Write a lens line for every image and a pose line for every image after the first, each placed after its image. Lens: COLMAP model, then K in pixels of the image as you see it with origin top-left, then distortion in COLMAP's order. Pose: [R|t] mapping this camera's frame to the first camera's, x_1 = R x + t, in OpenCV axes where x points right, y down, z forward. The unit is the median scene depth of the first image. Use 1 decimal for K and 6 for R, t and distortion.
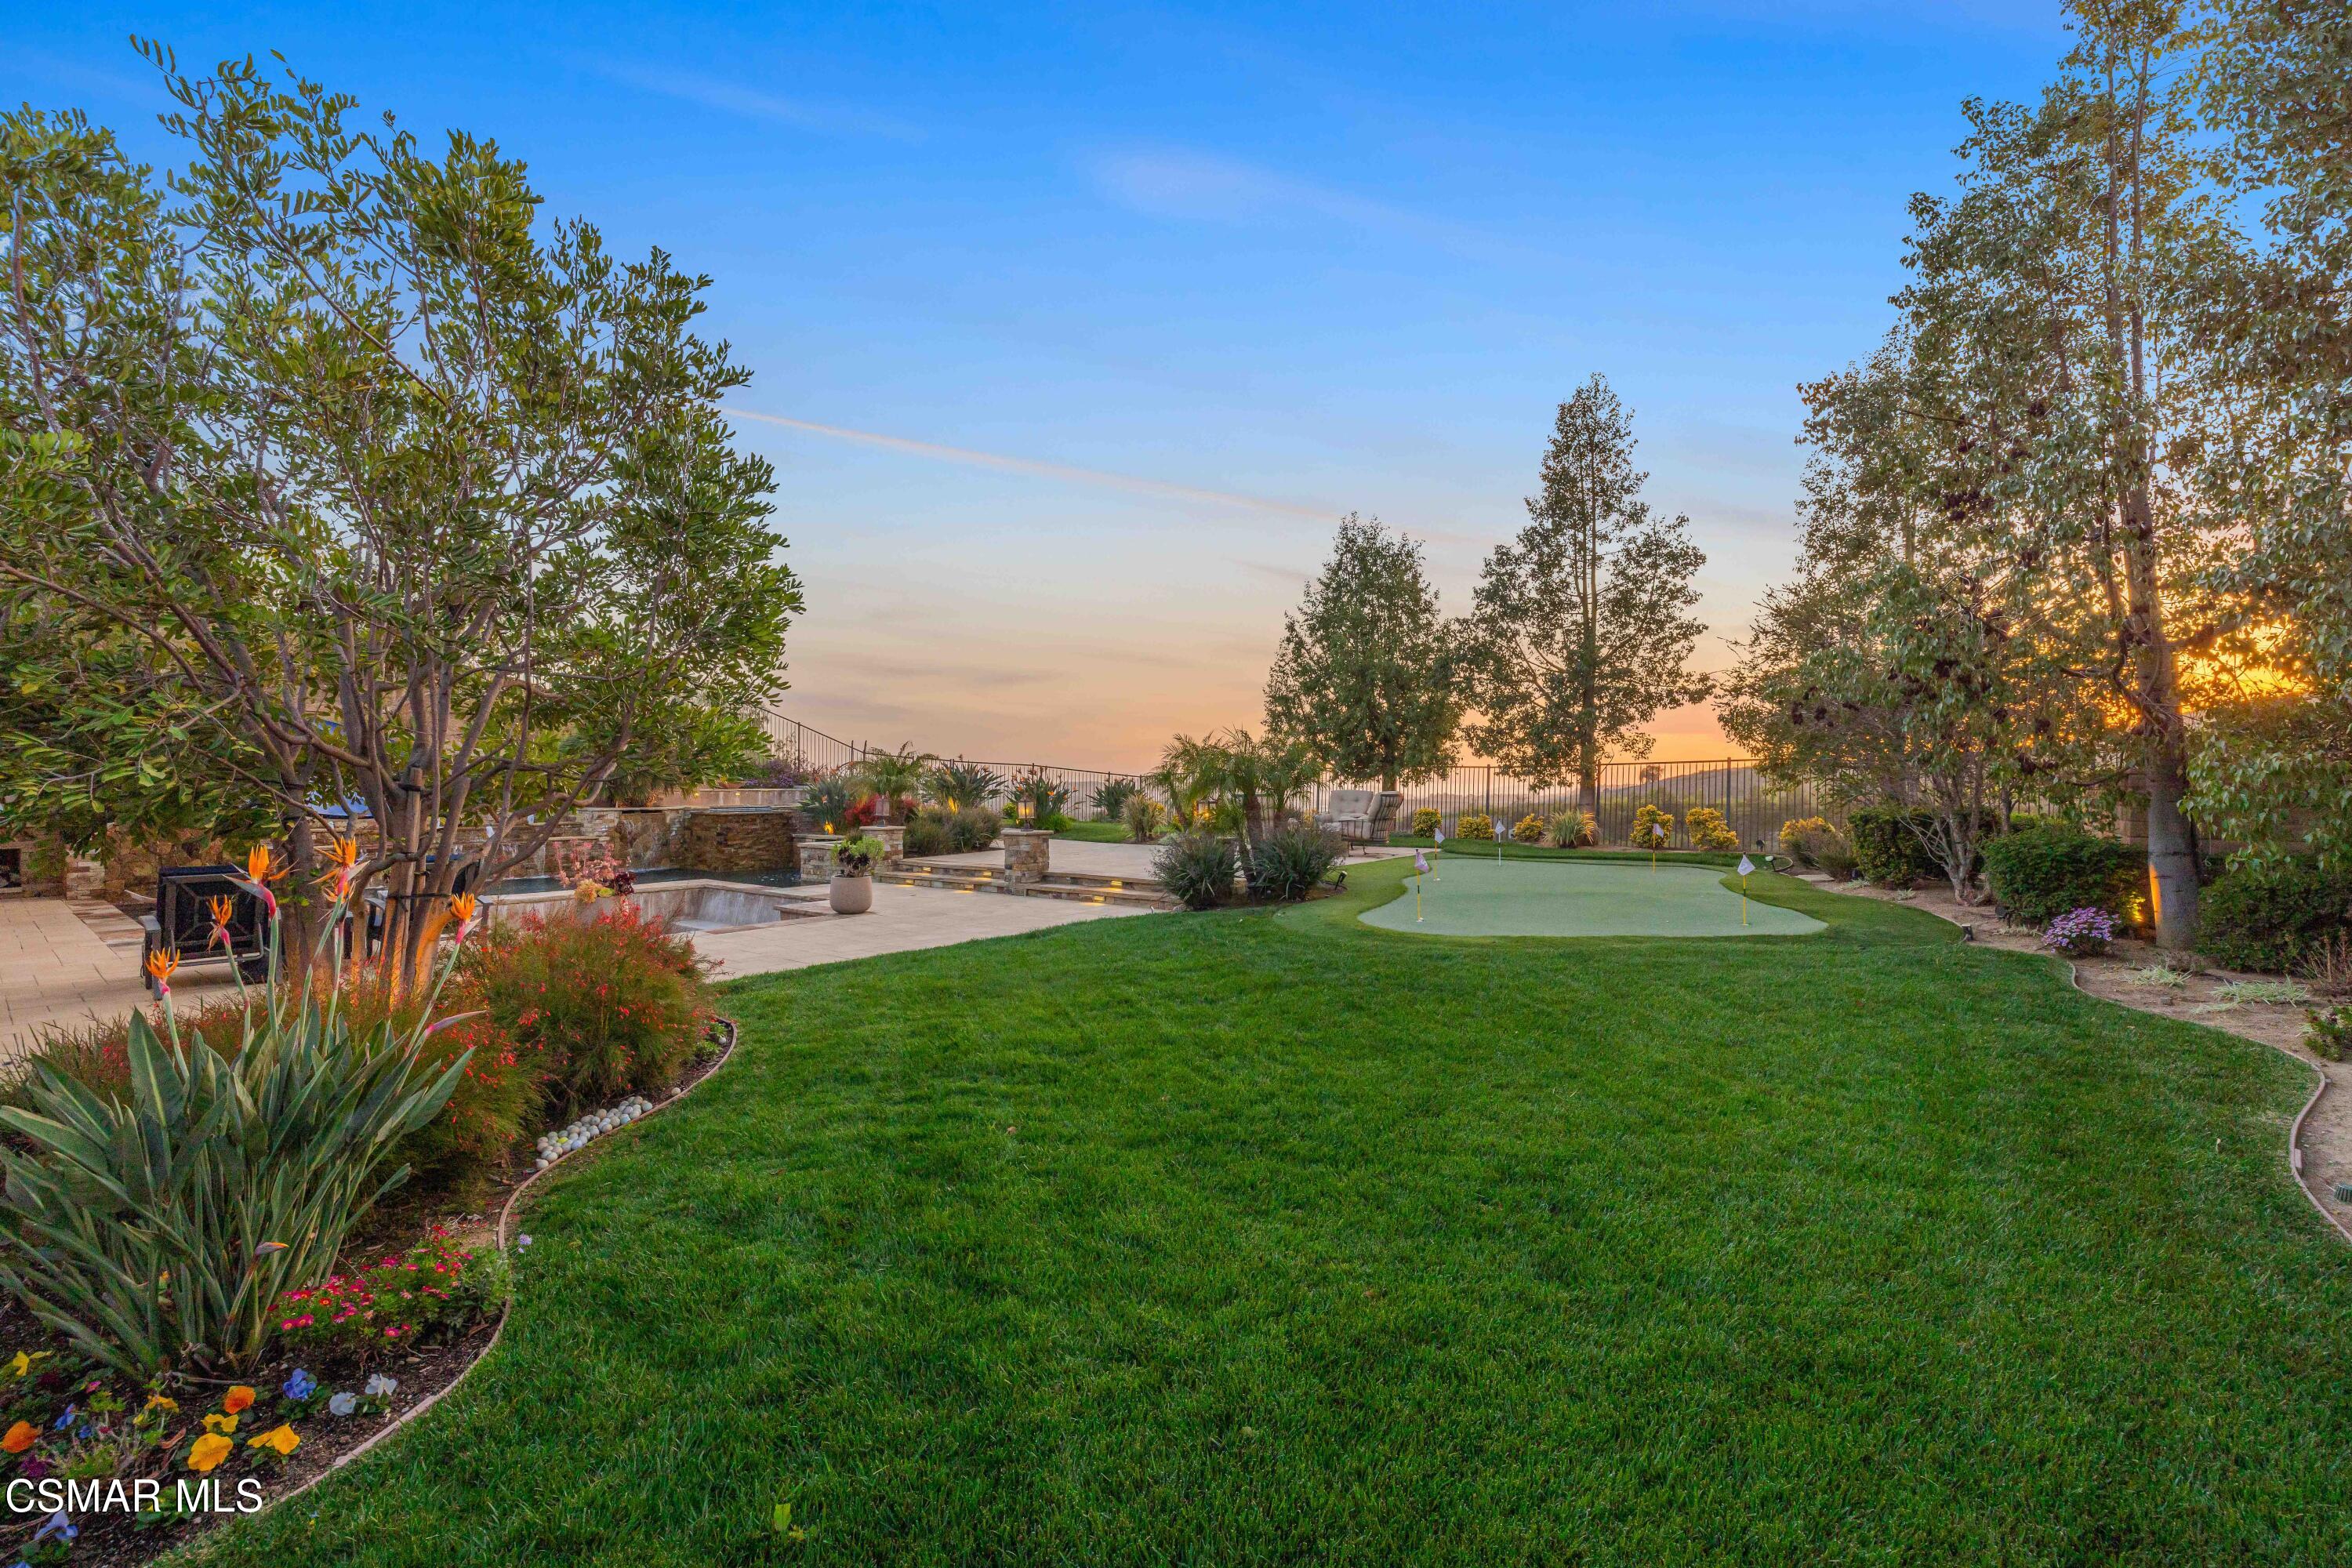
lens RADIAL K [[998.5, 0, 1176.0], [0, 998.5, 784.0], [0, 0, 1]] dist [0.002073, 0.000247]
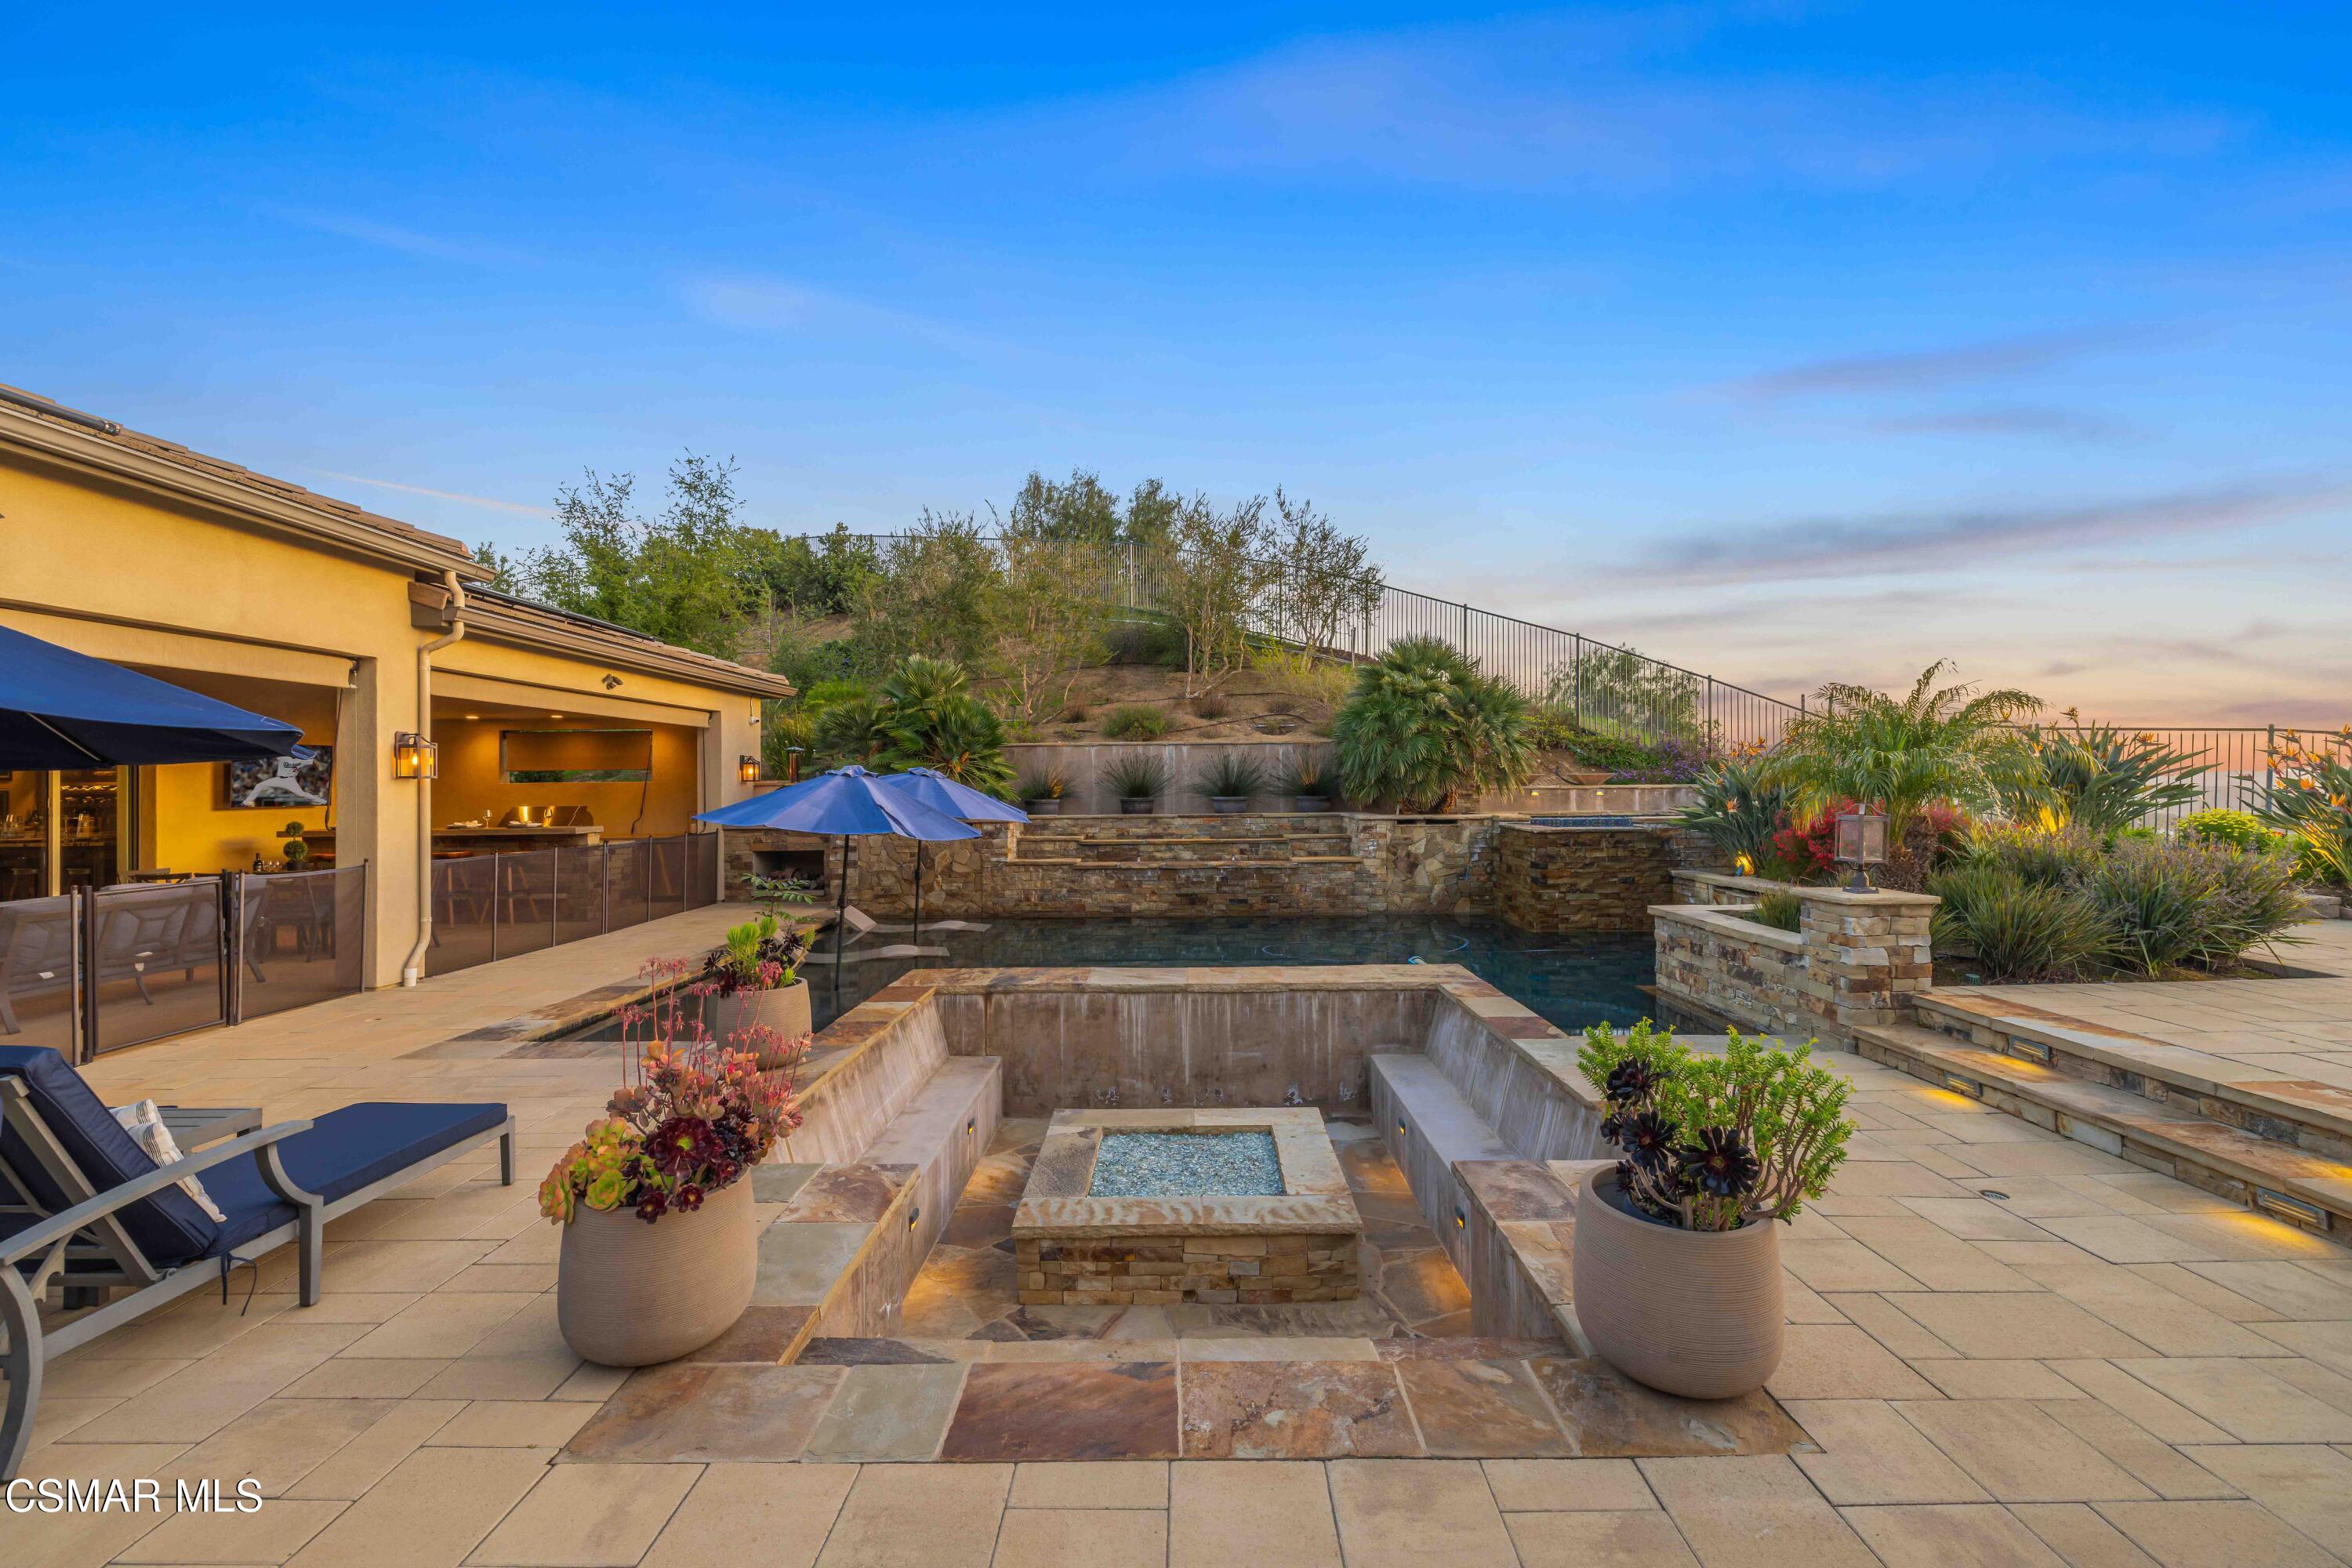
lens RADIAL K [[988.8, 0, 1177.7], [0, 988.8, 782.9], [0, 0, 1]] dist [0.000703, 0.000157]
pose [[0.619378, -0.004409, -0.785081, -0.153398], [0.007278, 0.999974, 0.000126, 0.001511], [0.785059, -0.005792, 0.619394, 0.539599]]
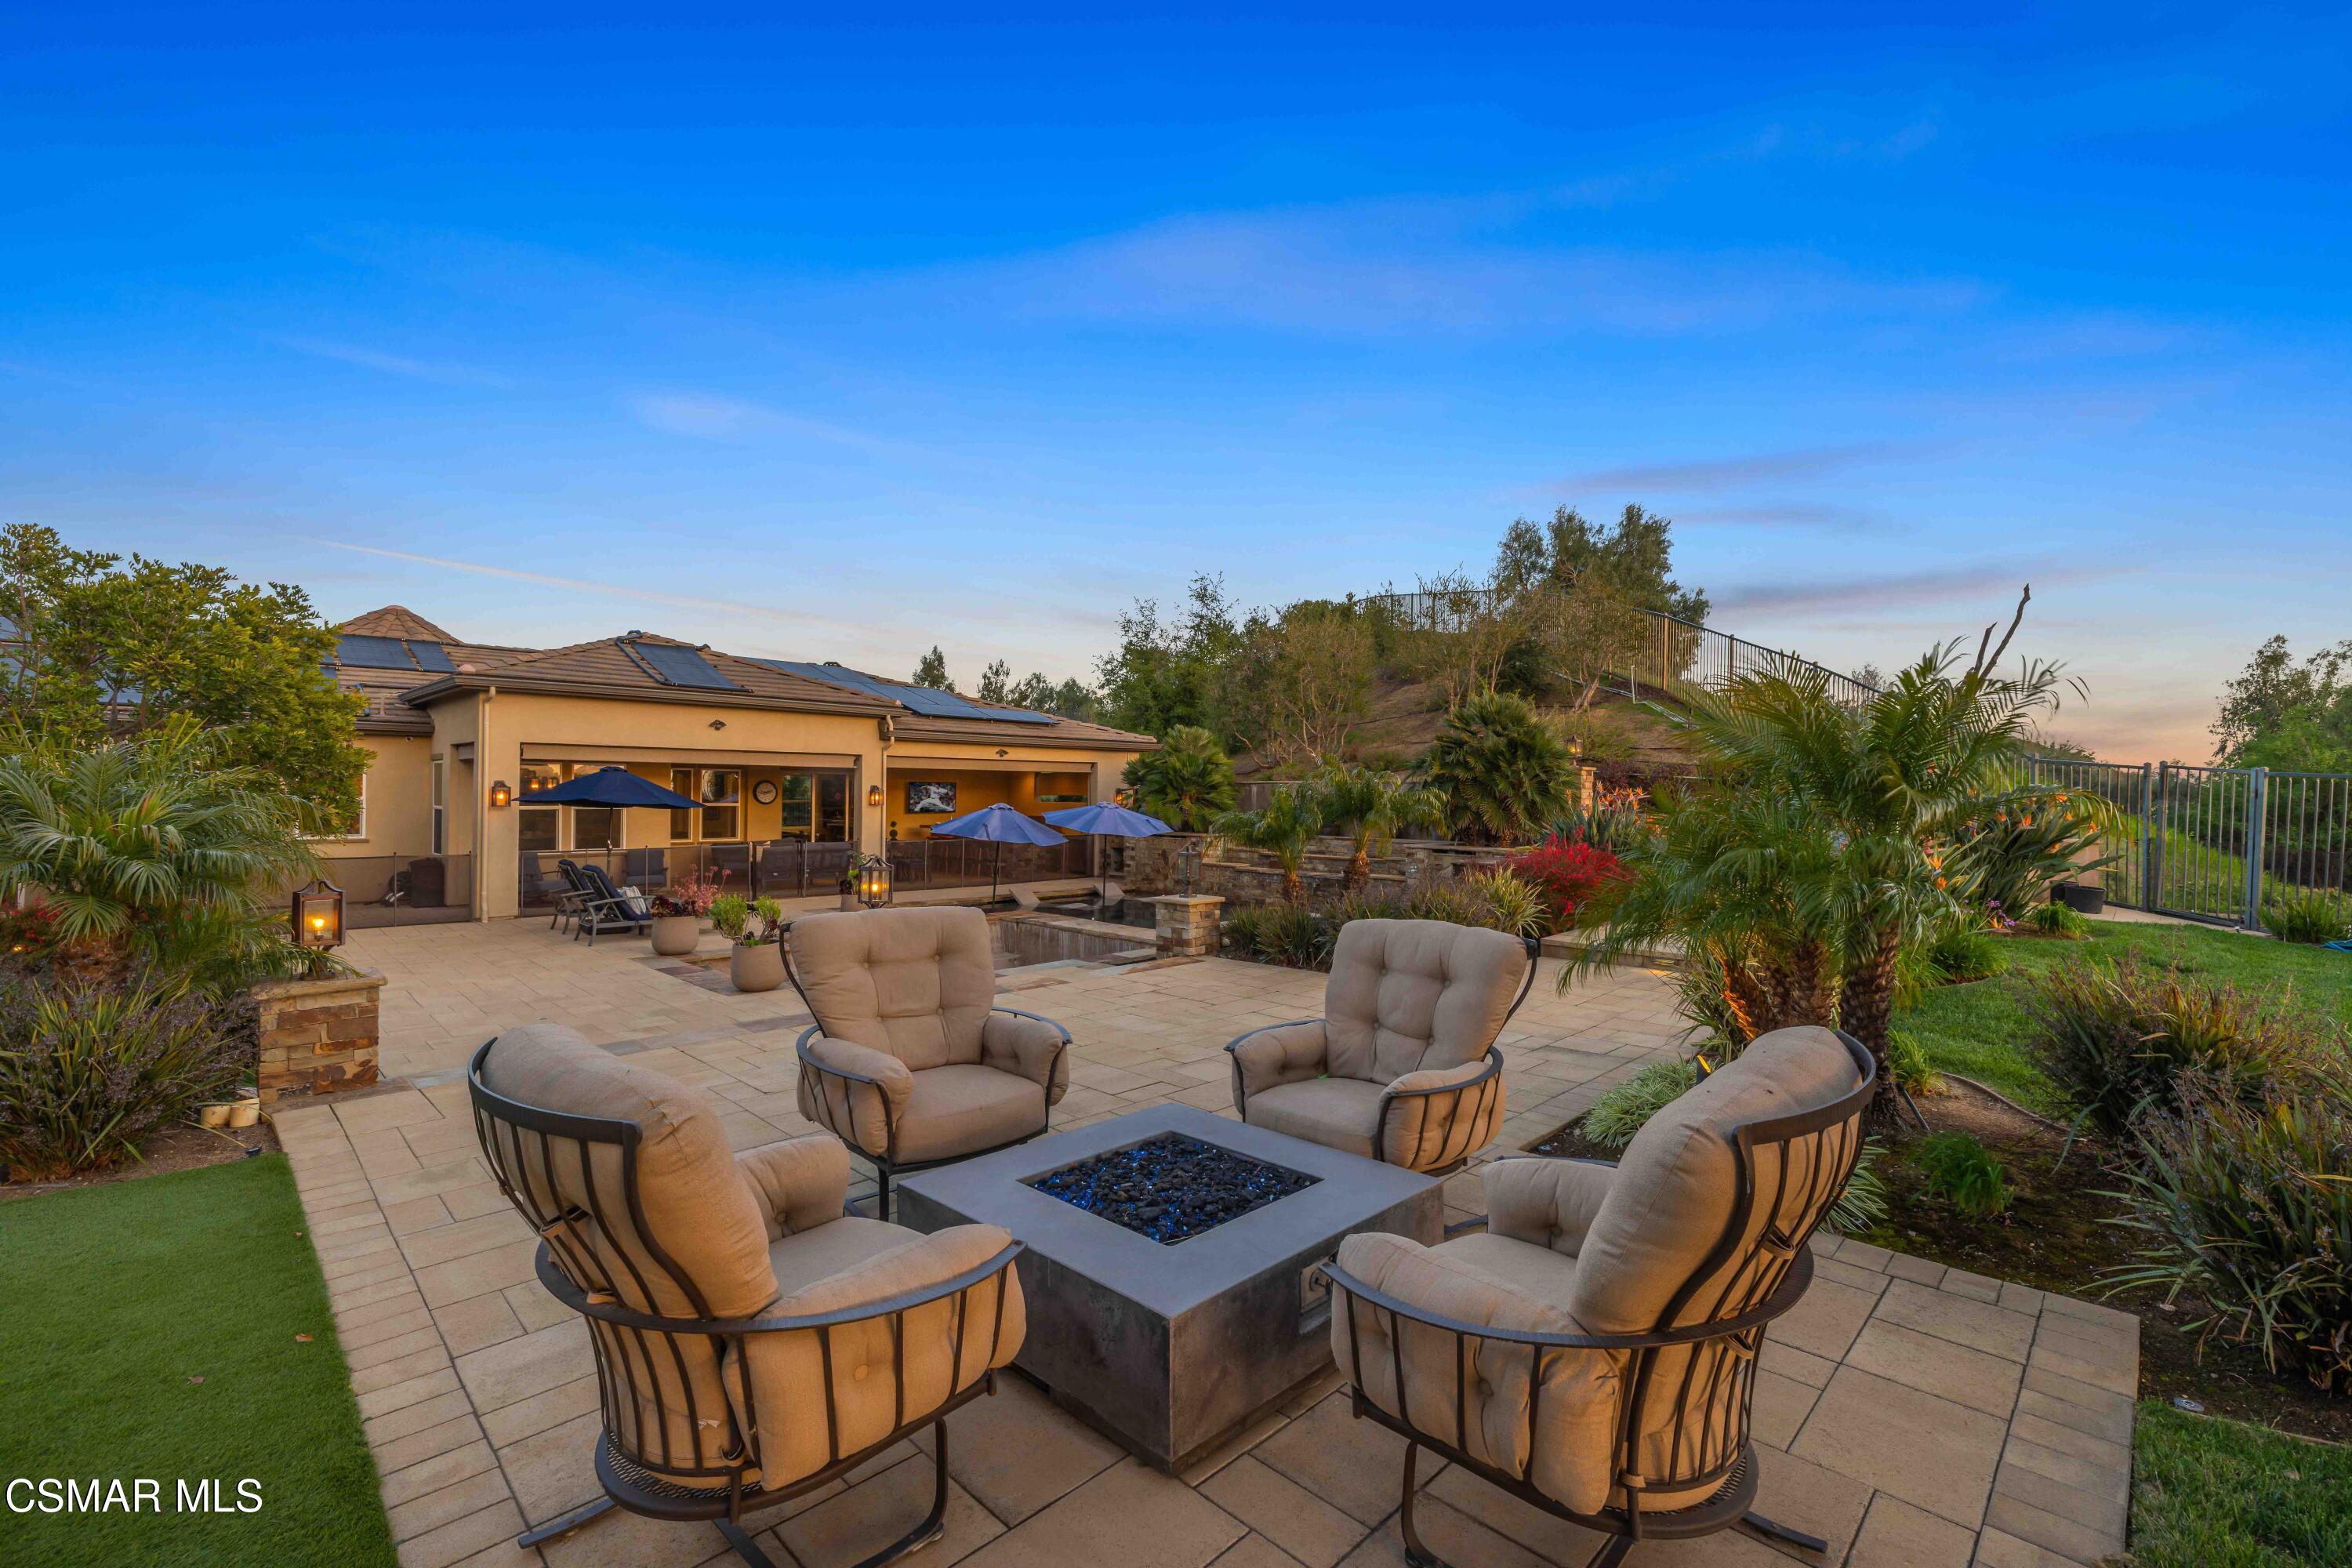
lens RADIAL K [[995.1, 0, 1174.0], [0, 995.1, 791.2], [0, 0, 1]] dist [0.000081, 0.000015]
pose [[-0.107859, -0.000011, -0.994166, 0.288404], [-0.008270, 0.999965, 0.000886, -0.021075], [0.994132, 0.008317, -0.107855, 0.968576]]
